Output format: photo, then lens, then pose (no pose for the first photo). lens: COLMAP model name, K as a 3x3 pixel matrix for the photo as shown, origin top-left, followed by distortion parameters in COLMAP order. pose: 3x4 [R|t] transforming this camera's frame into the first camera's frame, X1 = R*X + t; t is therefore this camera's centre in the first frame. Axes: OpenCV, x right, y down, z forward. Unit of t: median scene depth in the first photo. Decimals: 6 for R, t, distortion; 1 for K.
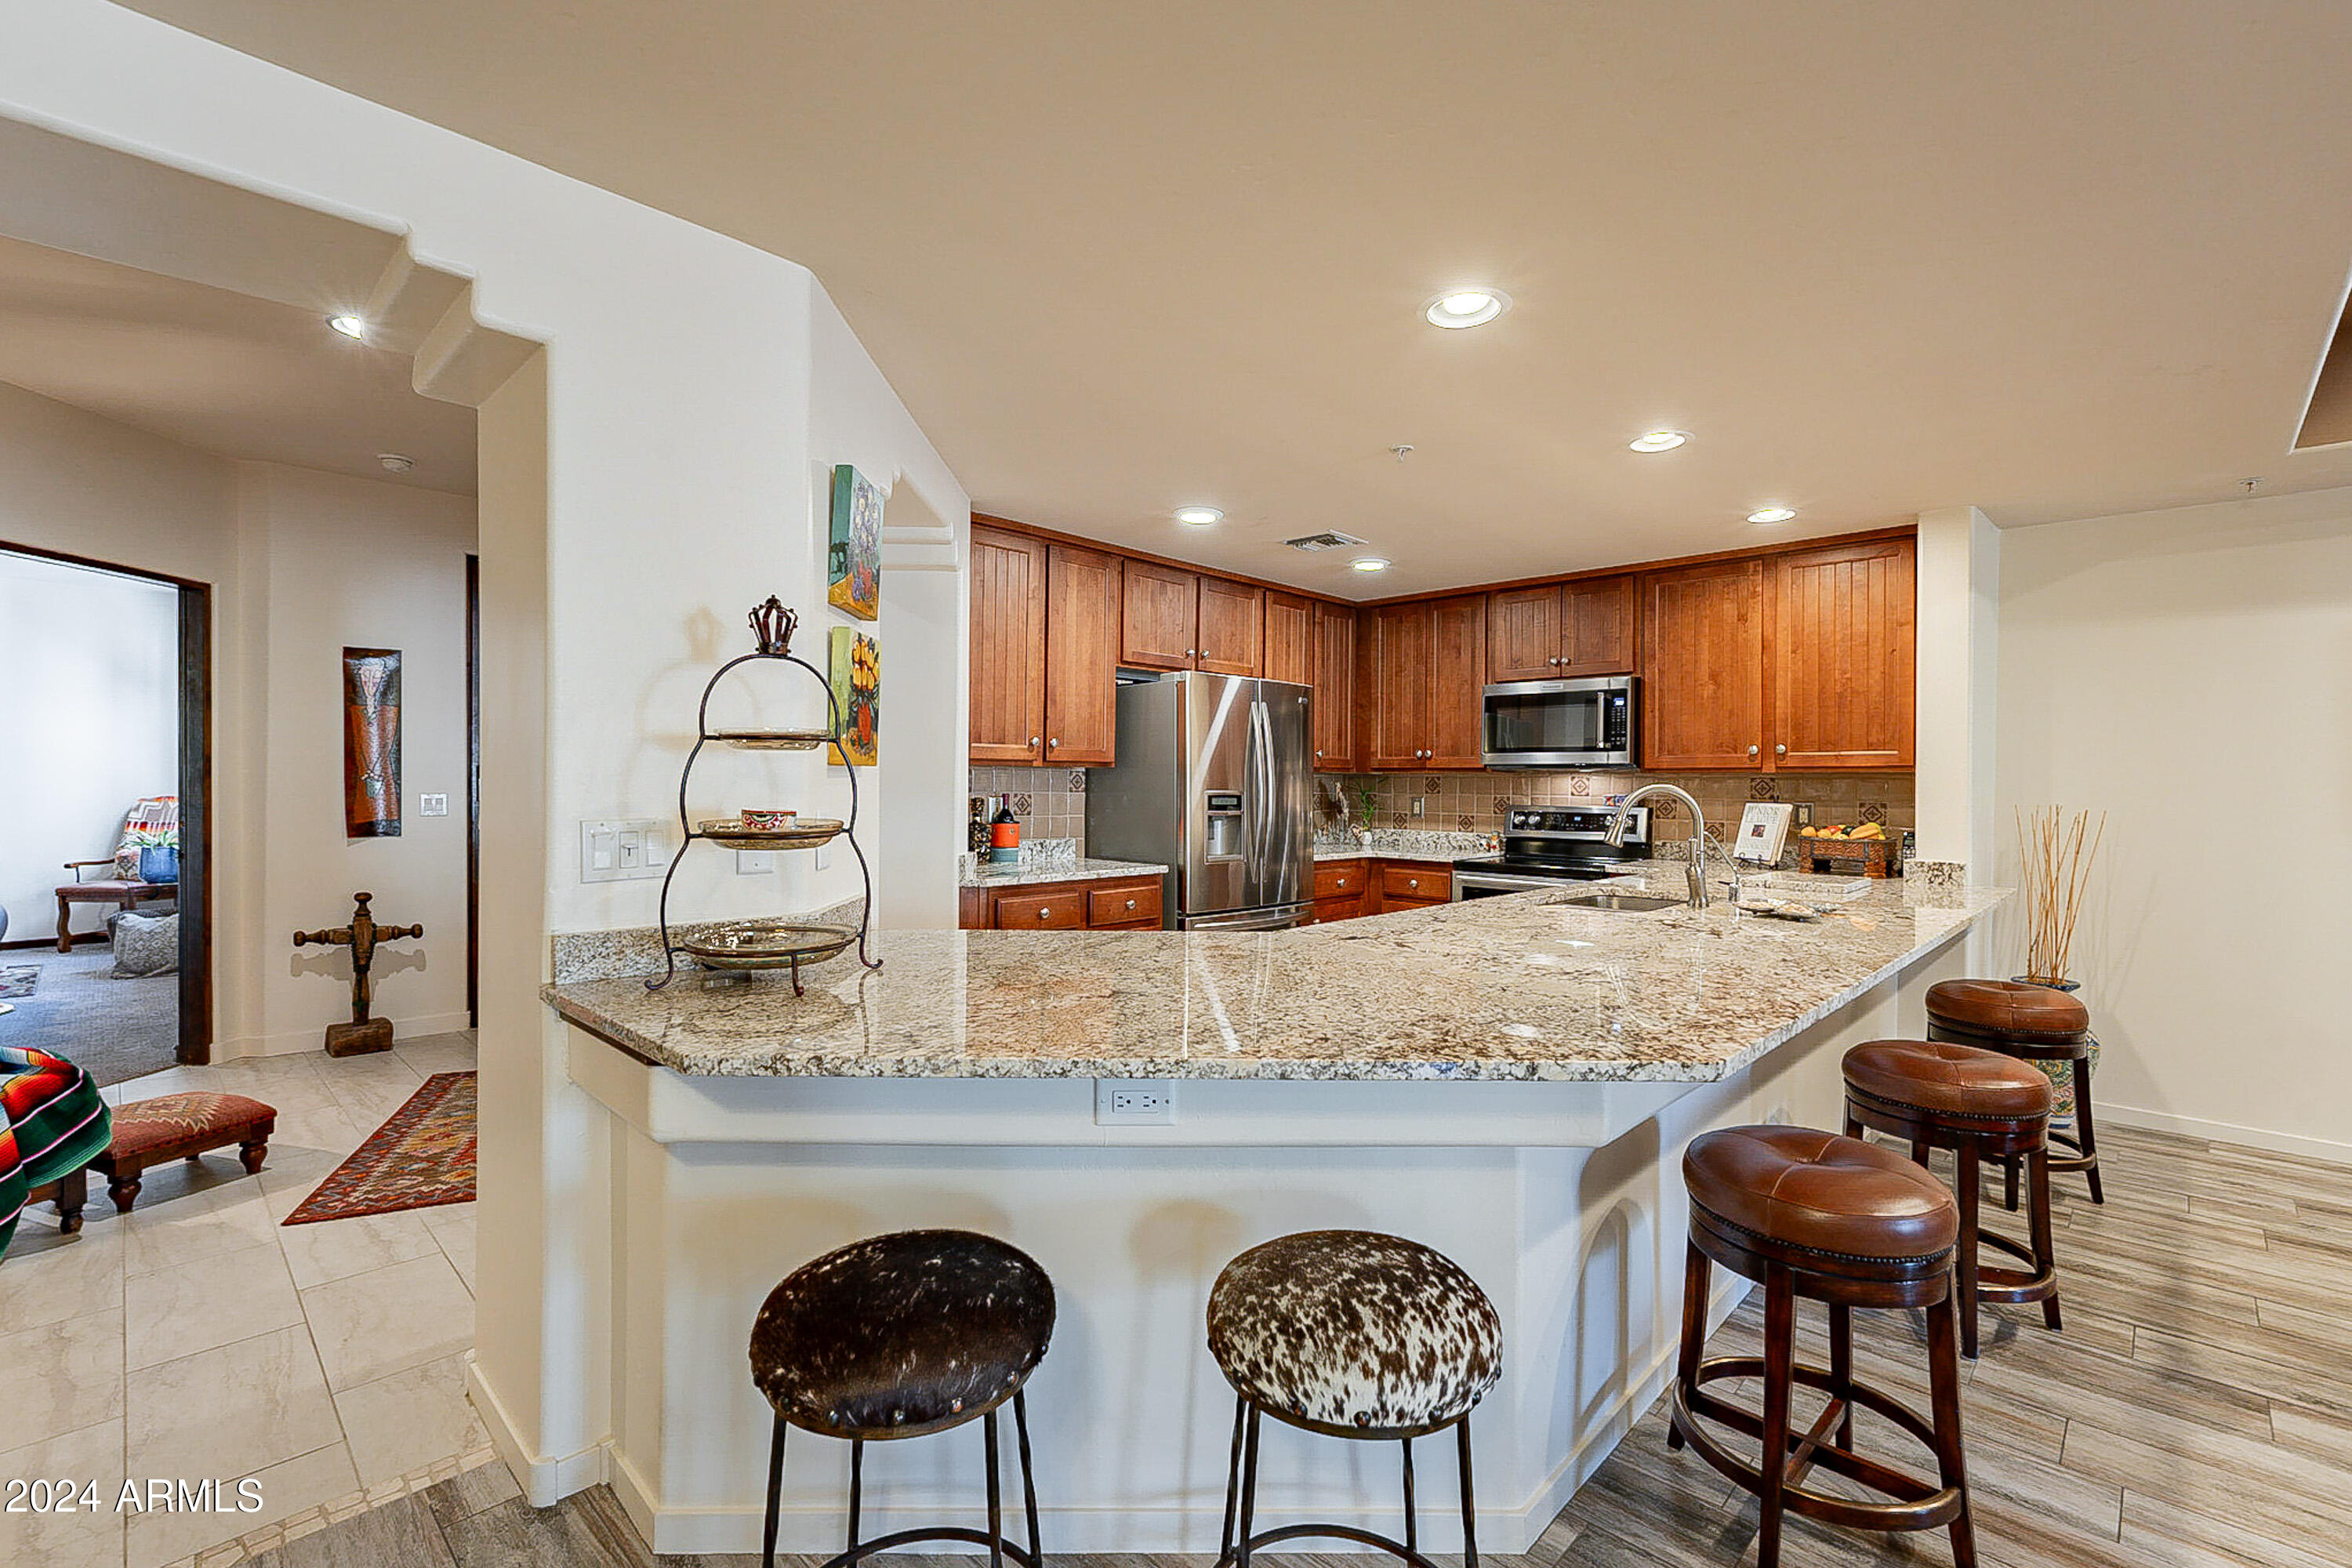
lens RADIAL K [[1031.0, 0, 1174.6], [0, 1031.0, 785.9], [0, 0, 1]] dist [-0.000606, -0.000380]
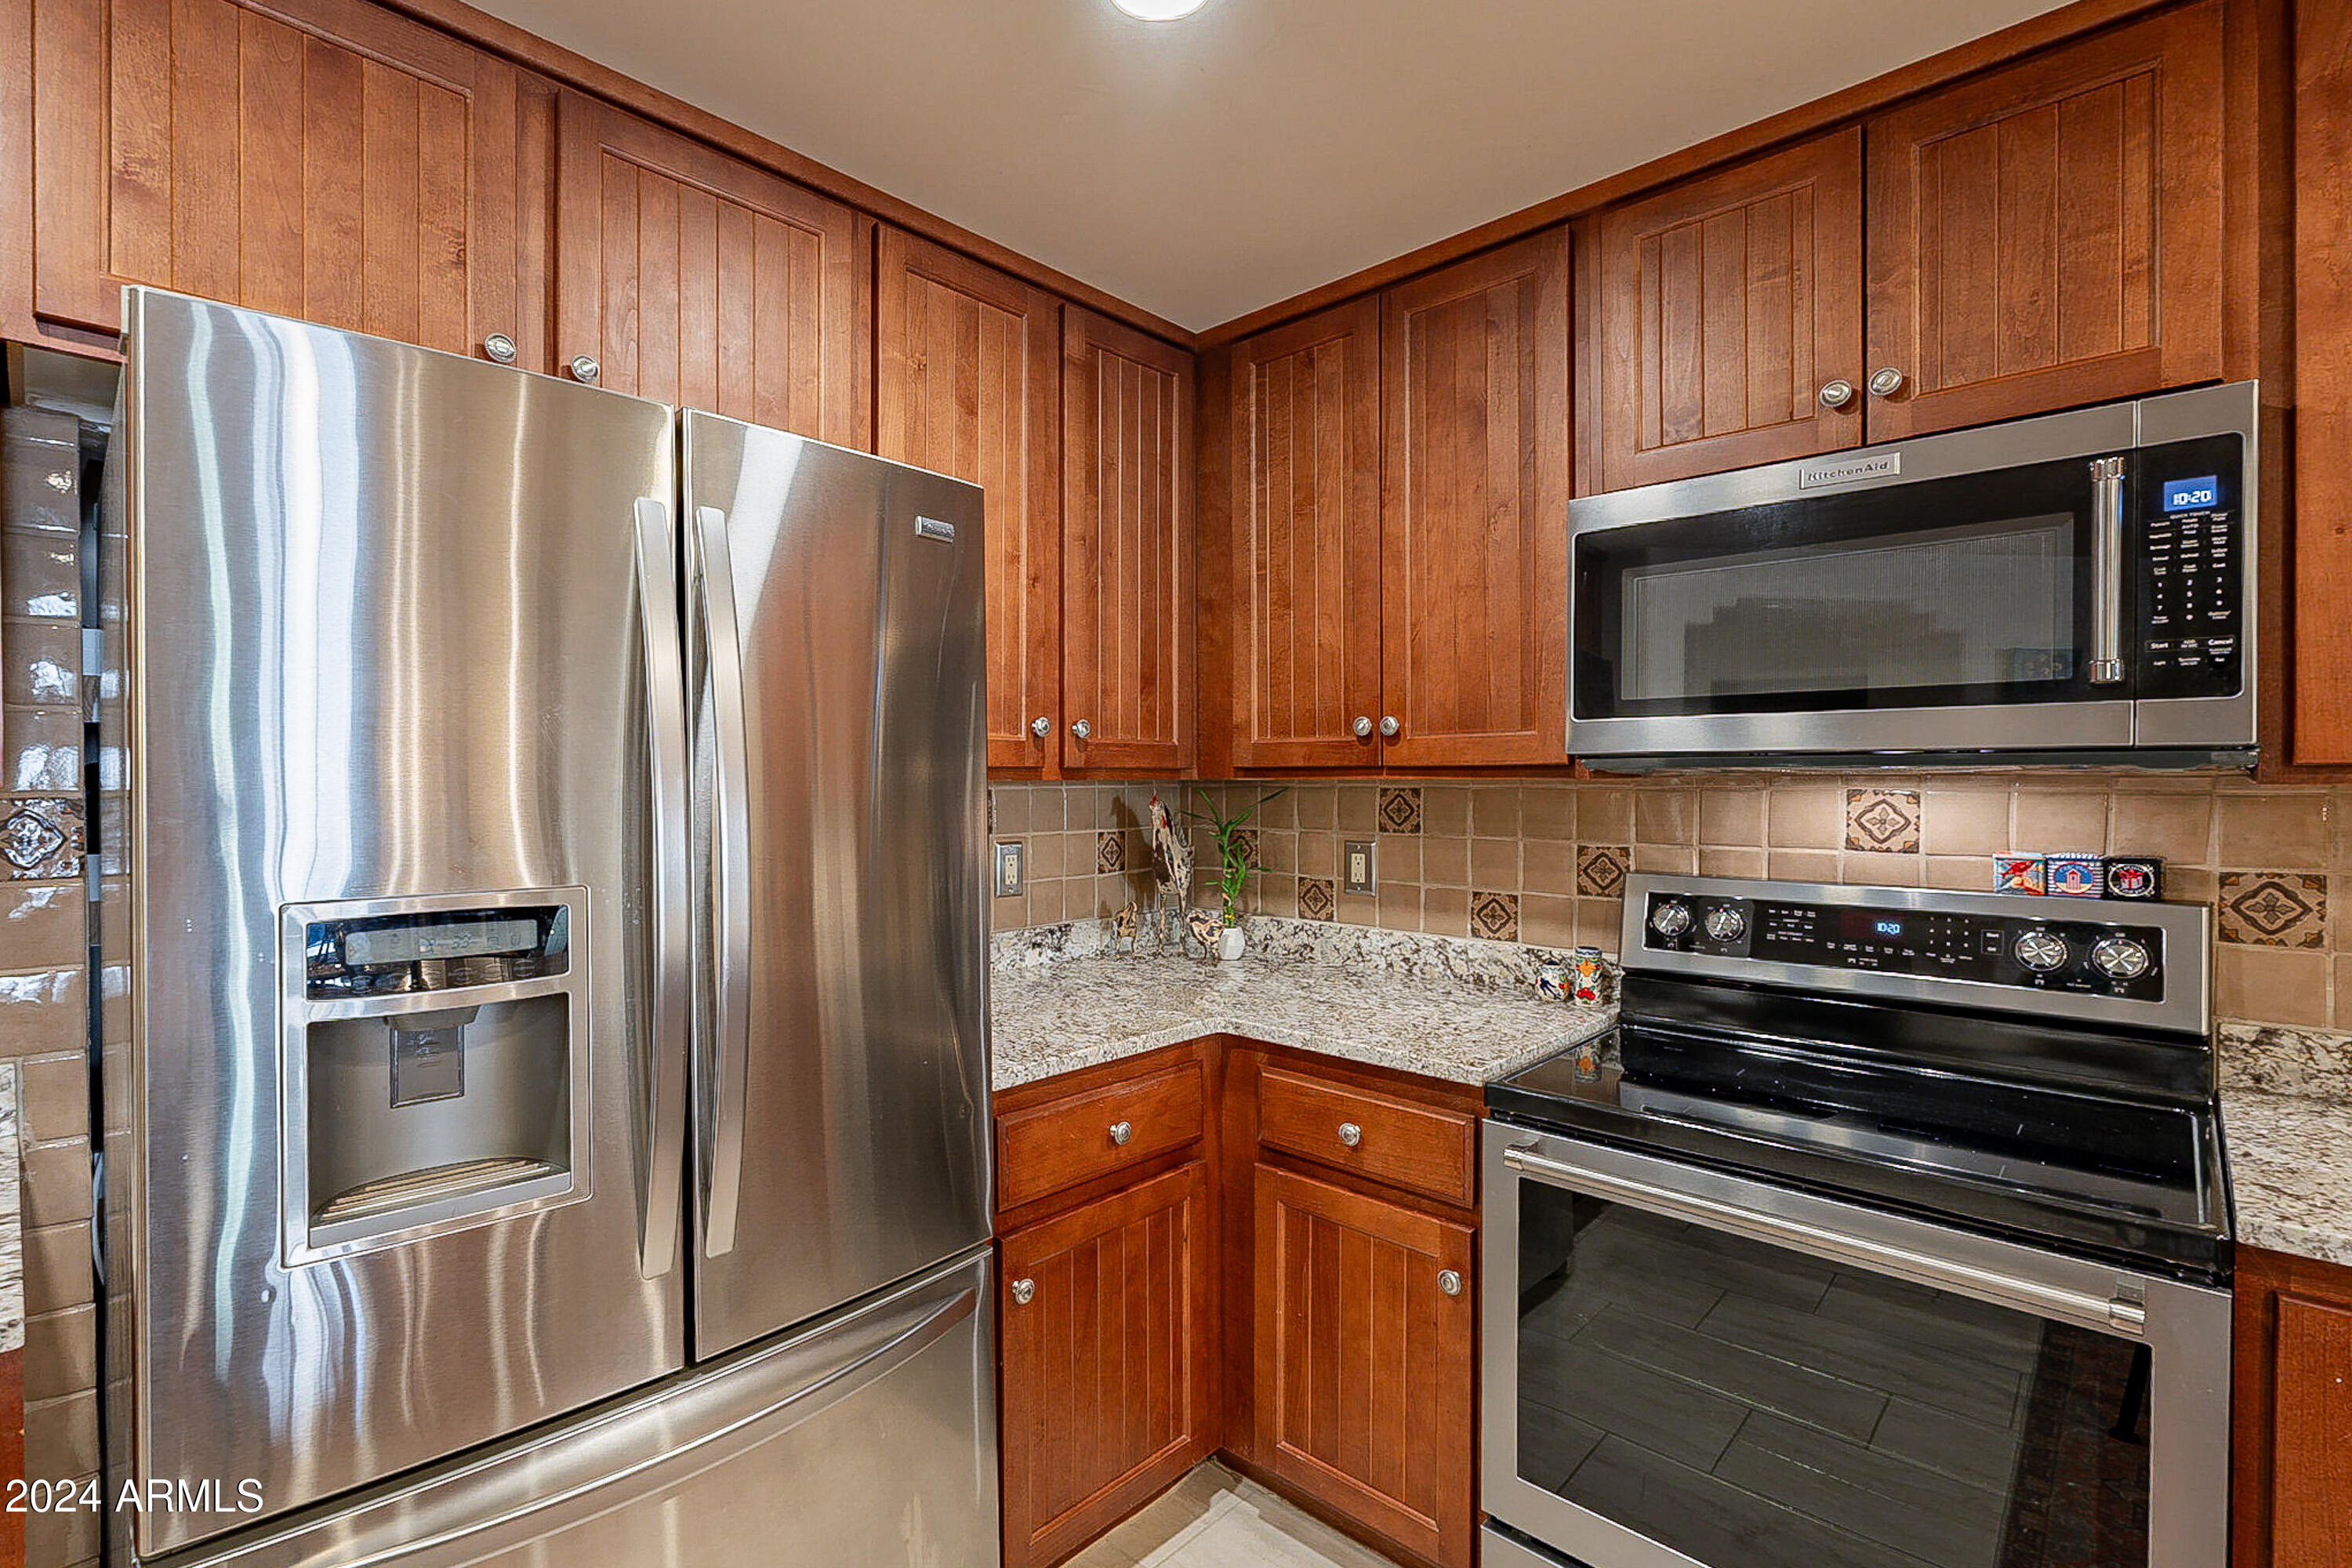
lens RADIAL K [[1074.7, 0, 1066.9], [0, 1074.7, 782.9], [0, 0, 1]] dist [-0.000377, -0.000556]
pose [[0.999426, -0.010612, -0.032176, 0.173505], [0.010753, 0.999933, 0.004204, -0.016851], [0.032129, -0.004548, 0.999473, 0.740268]]
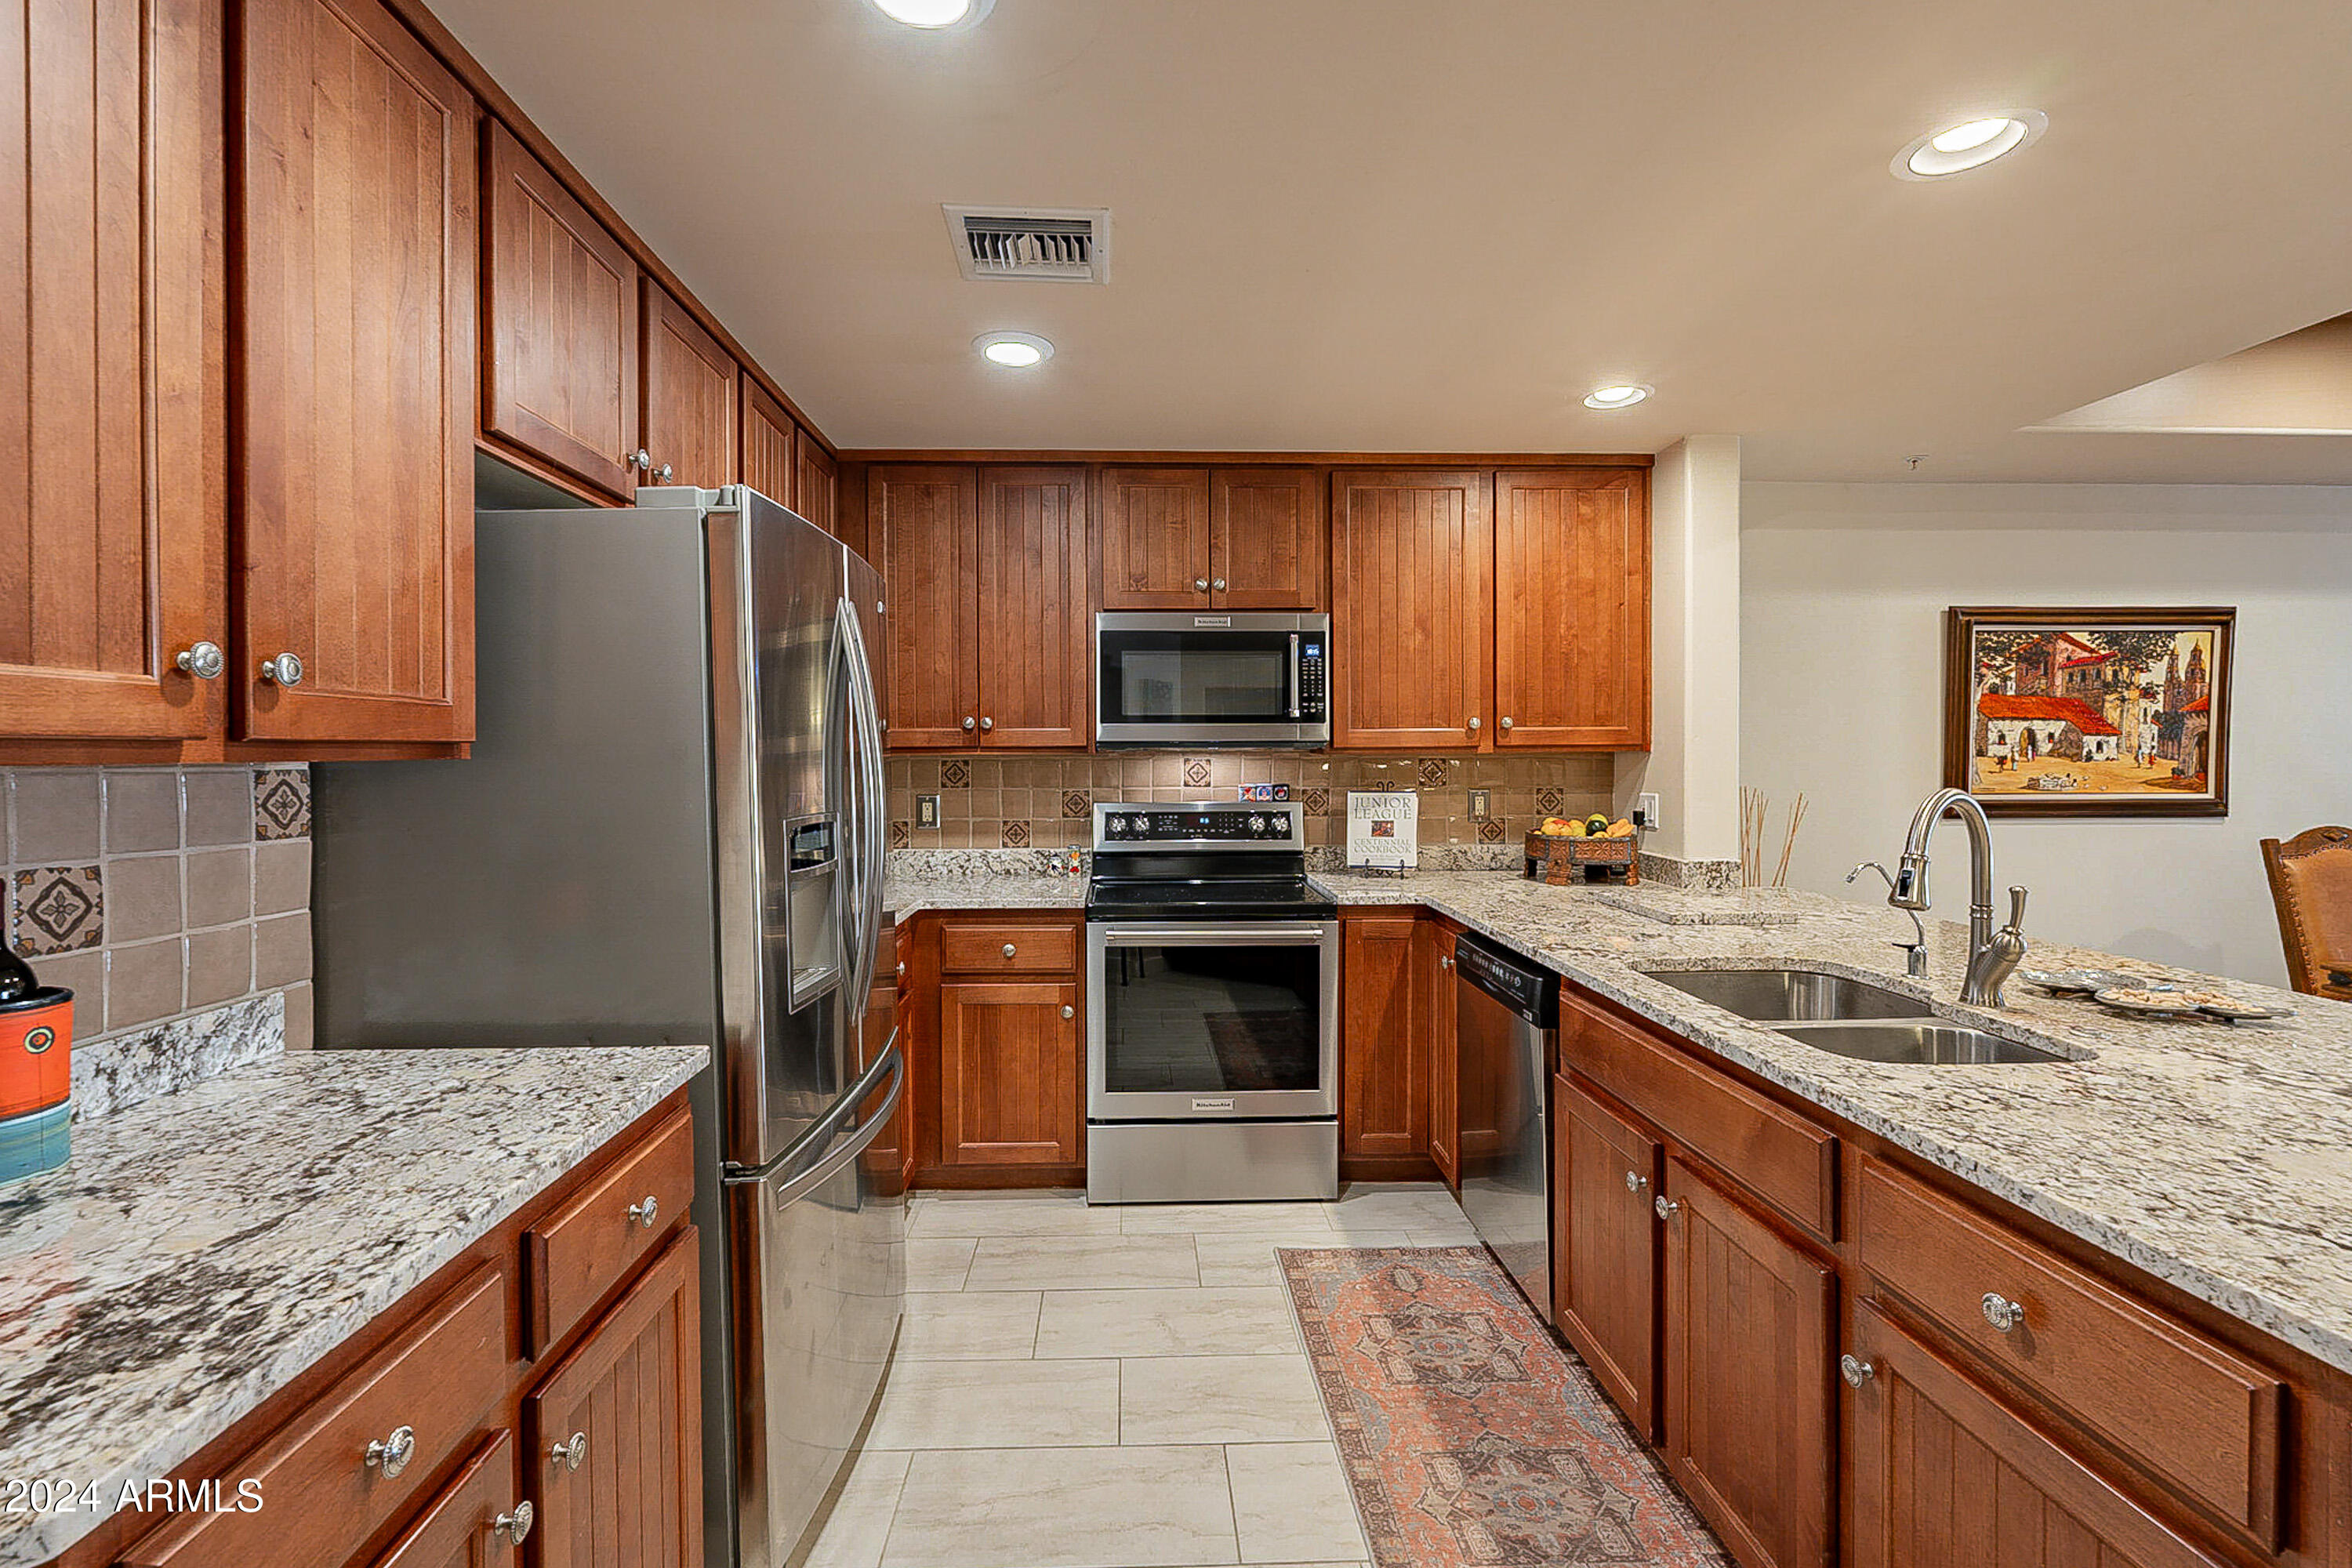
lens RADIAL K [[1044.3, 0, 1164.7], [0, 1044.3, 765.1], [0, 0, 1]] dist [0.000561, -0.000059]
pose [[0.689576, -0.018884, 0.723967, -0.139082], [0.010996, 0.999818, 0.015605, -0.017545], [-0.724129, -0.002800, 0.689658, 0.596595]]
